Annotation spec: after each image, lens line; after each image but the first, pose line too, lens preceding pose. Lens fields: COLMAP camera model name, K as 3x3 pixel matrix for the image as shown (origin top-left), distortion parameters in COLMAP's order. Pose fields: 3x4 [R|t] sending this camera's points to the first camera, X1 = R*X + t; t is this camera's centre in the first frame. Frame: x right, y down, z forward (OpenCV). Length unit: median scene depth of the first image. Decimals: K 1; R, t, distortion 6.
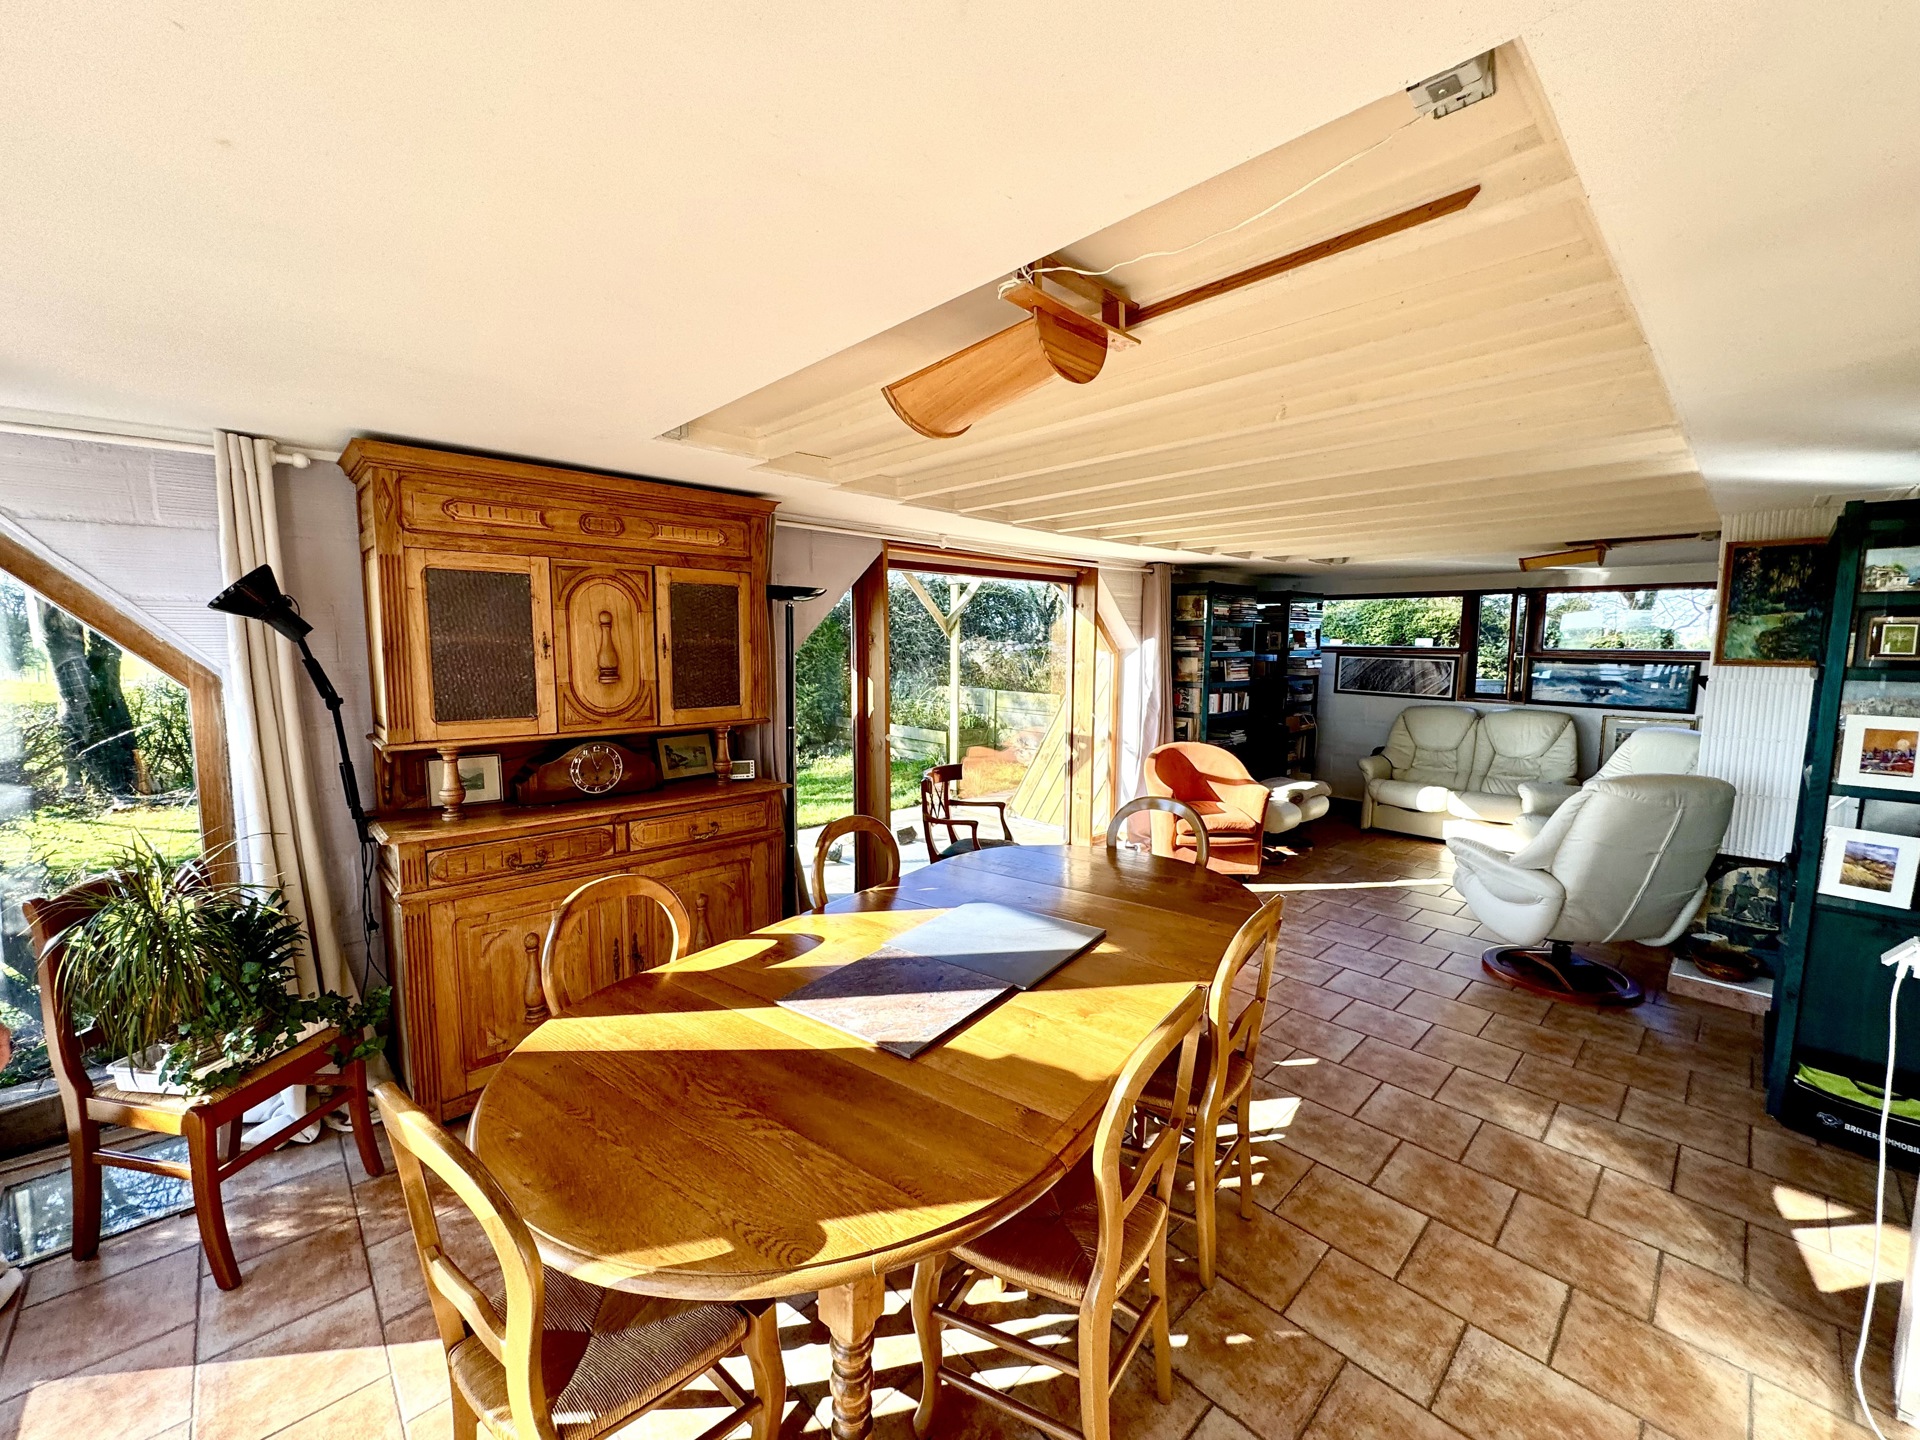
lens RADIAL K [[764.3, 0, 961.7], [0, 764.3, 718.5], [0, 0, 1]] dist [0.003636, 0.000098]
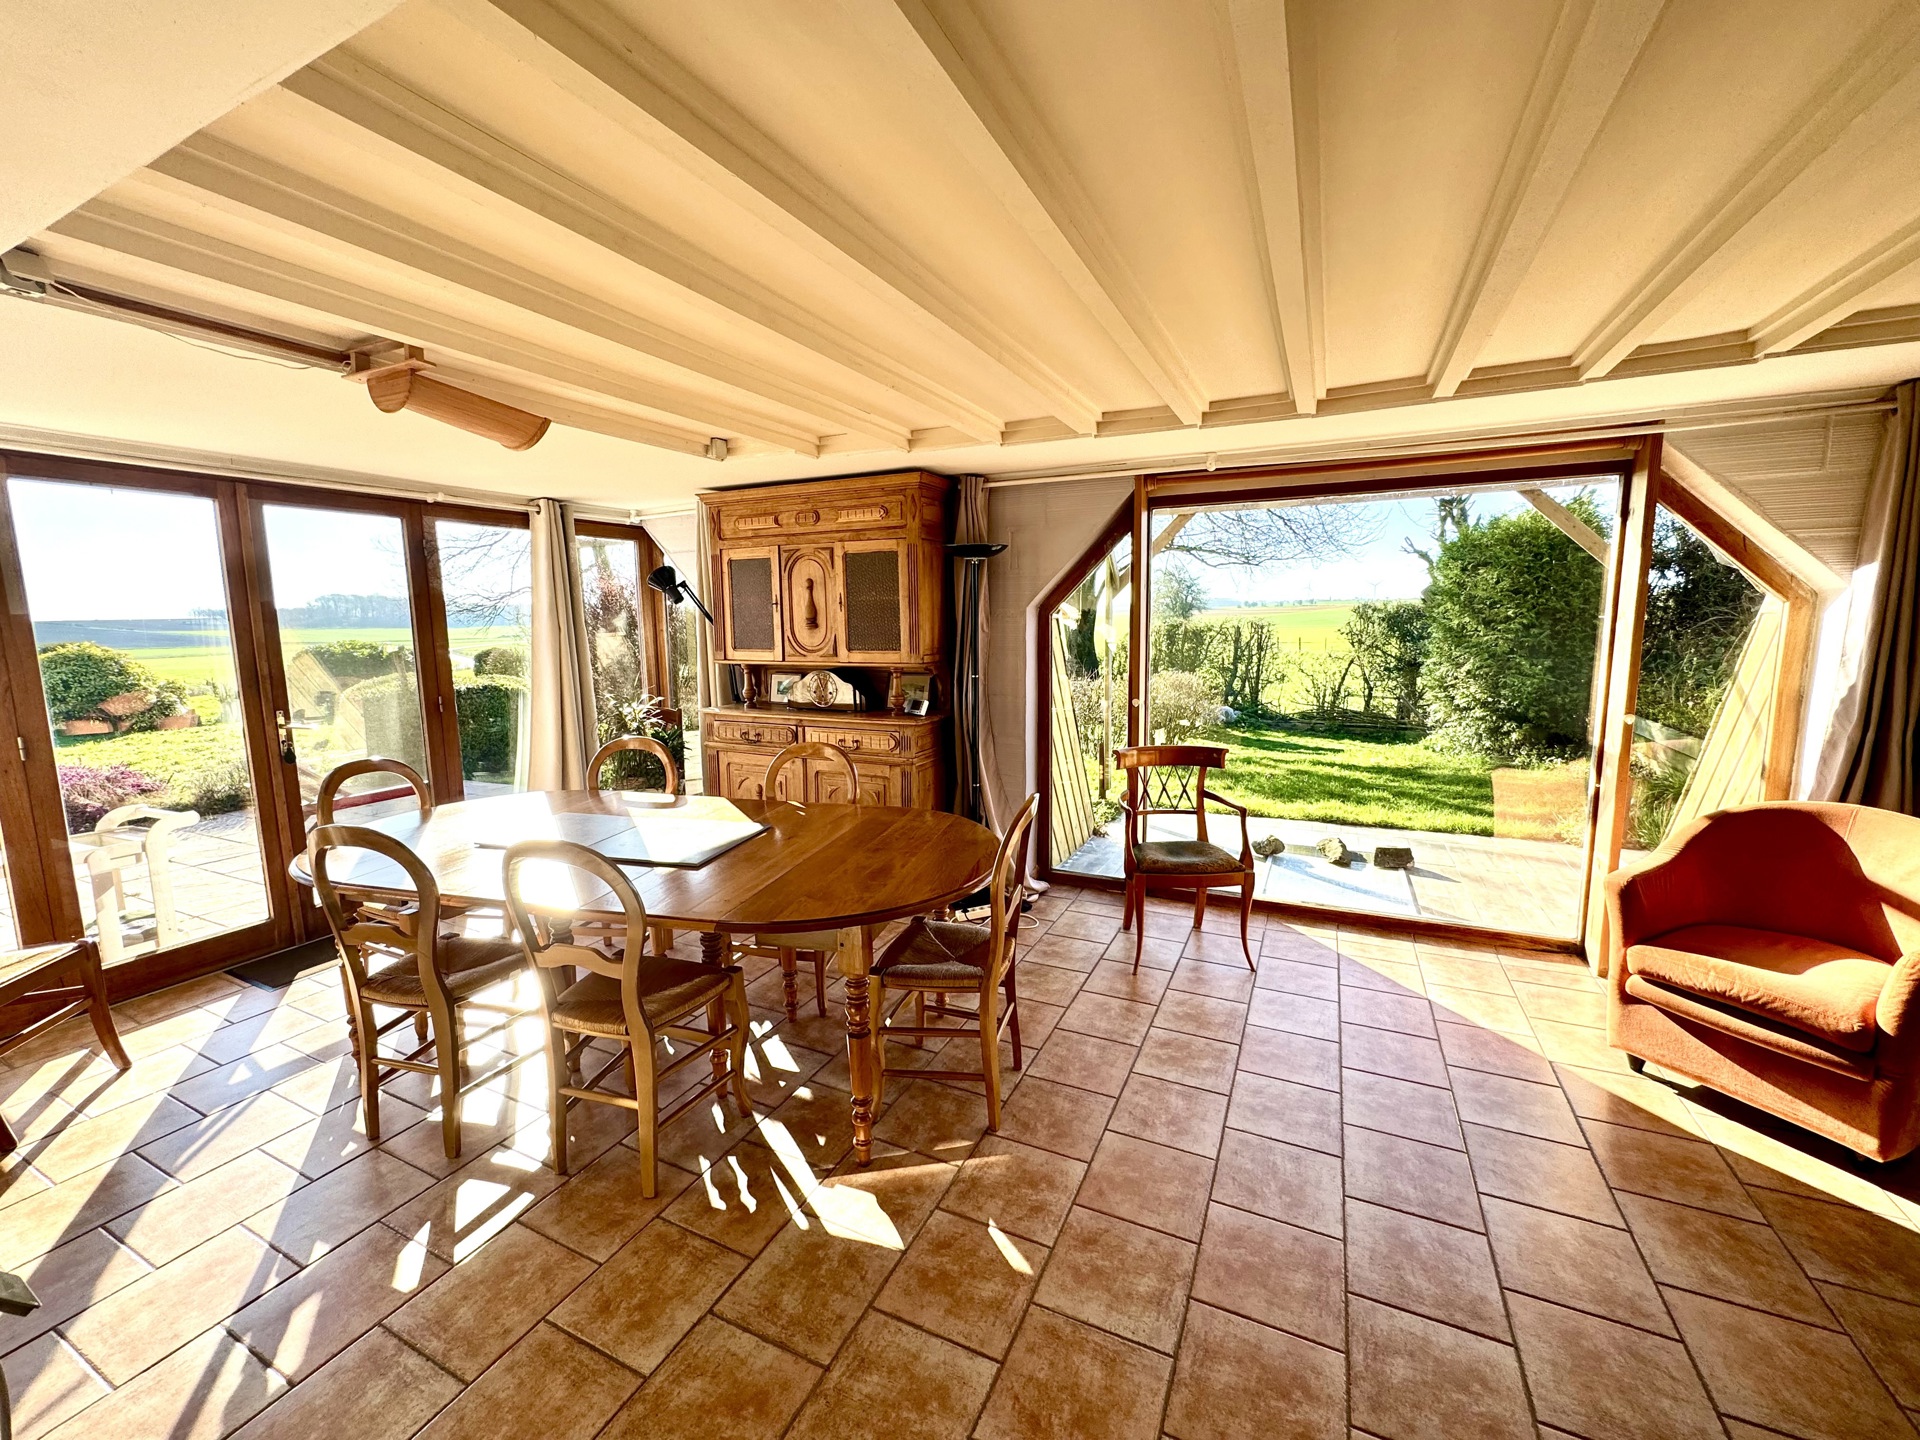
lens RADIAL K [[764.3, 0, 960.2], [0, 764.3, 723.3], [0, 0, 1]] dist [0.003636, 0.000098]
pose [[0.349348, 0.120535, -0.929208, 0.995354], [-0.083121, 0.991768, 0.097399, -0.033624], [0.933299, 0.043211, 0.356491, 0.759619]]
